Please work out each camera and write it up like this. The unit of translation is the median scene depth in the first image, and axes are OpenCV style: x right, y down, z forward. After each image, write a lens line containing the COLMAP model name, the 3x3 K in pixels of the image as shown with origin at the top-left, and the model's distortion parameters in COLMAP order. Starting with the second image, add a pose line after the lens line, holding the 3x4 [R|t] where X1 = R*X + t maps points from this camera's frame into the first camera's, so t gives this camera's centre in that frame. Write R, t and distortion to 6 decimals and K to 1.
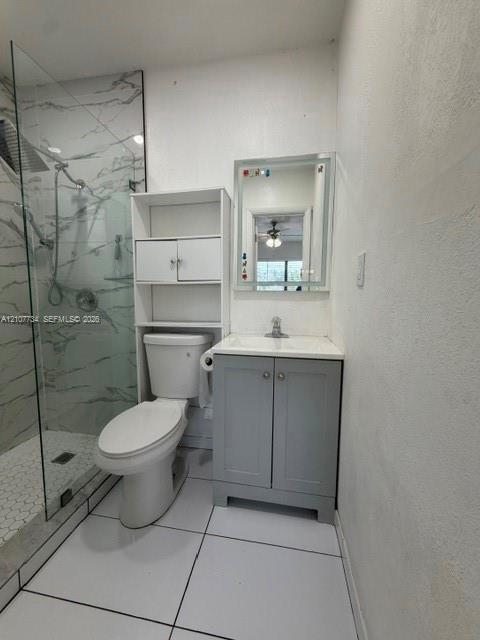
lens RADIAL K [[258.1, 0, 240.4], [0, 258.1, 319.5], [0, 0, 1]] dist [0.001165, 0.000049]
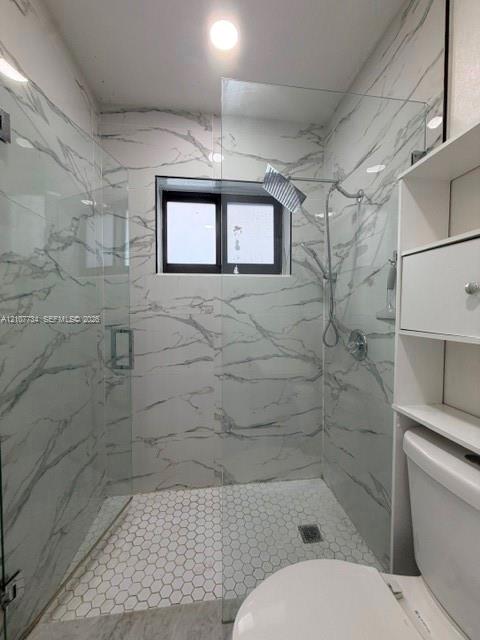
lens RADIAL K [[257.3, 0, 241.1], [0, 257.3, 318.3], [0, 0, 1]] dist [-0.000950, 0.000084]
pose [[0.315018, 0.027036, -0.948701, 0.009474], [-0.091735, 0.995781, -0.002084, -0.122266], [0.944642, 0.087686, 0.316169, 0.442831]]
